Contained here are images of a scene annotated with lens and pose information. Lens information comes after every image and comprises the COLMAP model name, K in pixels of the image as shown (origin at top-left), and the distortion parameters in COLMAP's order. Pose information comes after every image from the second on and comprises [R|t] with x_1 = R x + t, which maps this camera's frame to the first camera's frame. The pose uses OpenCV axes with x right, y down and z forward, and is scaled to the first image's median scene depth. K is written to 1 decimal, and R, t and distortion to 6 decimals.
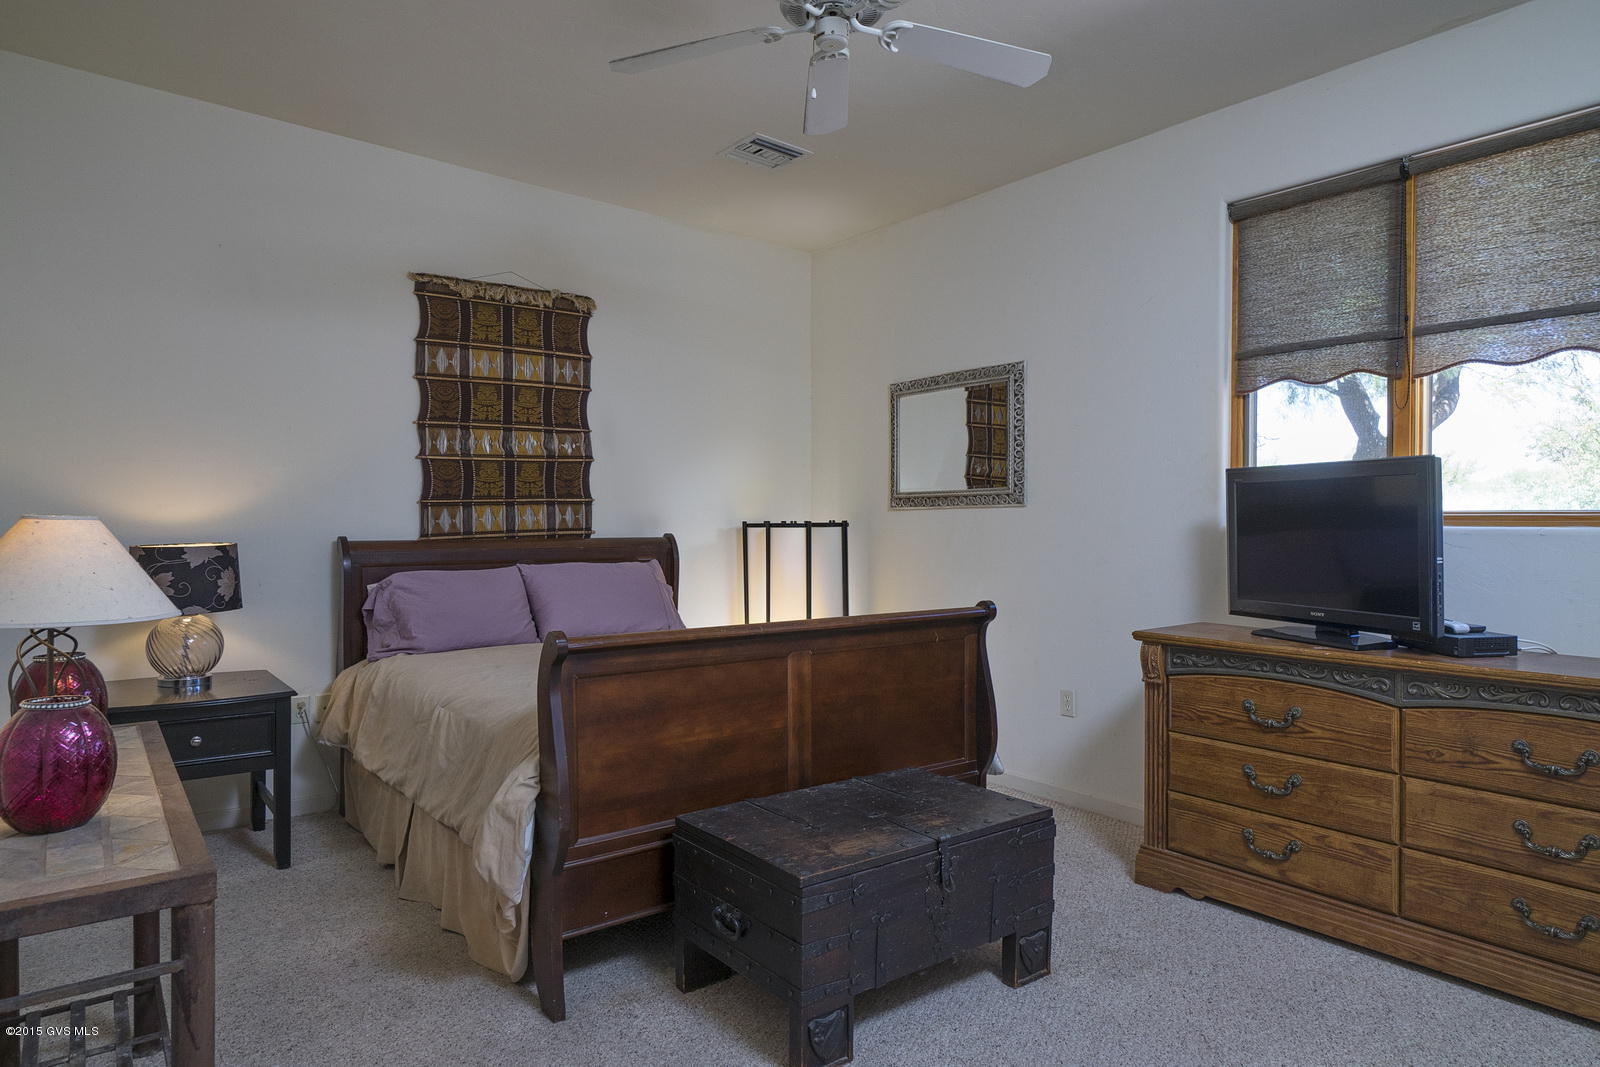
lens RADIAL K [[996.1, 0, 801.4], [0, 996.1, 528.3], [0, 0, 1]] dist [0.003149, 0.000505]
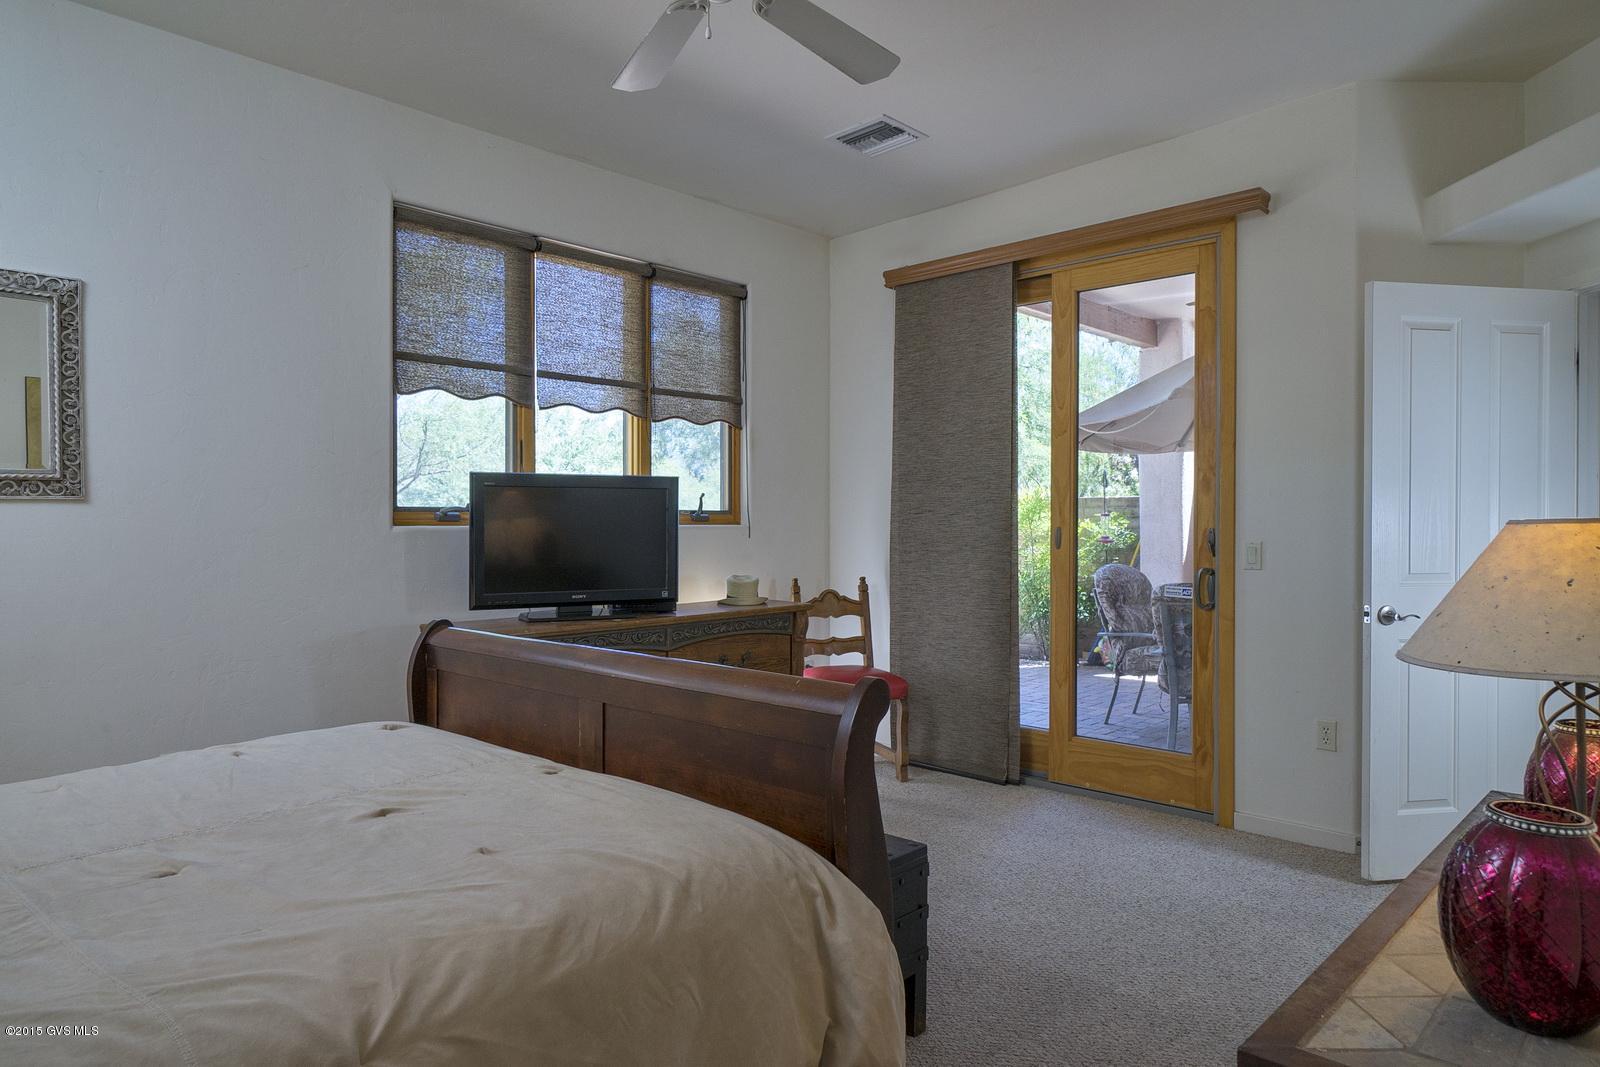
lens RADIAL K [[996.1, 0, 800.3], [0, 996.1, 529.8], [0, 0, 1]] dist [0.003149, 0.000505]
pose [[-0.195594, -0.009972, 0.980634, -0.691733], [0.009919, 0.999877, 0.012146, -0.007600], [-0.980635, 0.012102, -0.195471, 0.896292]]
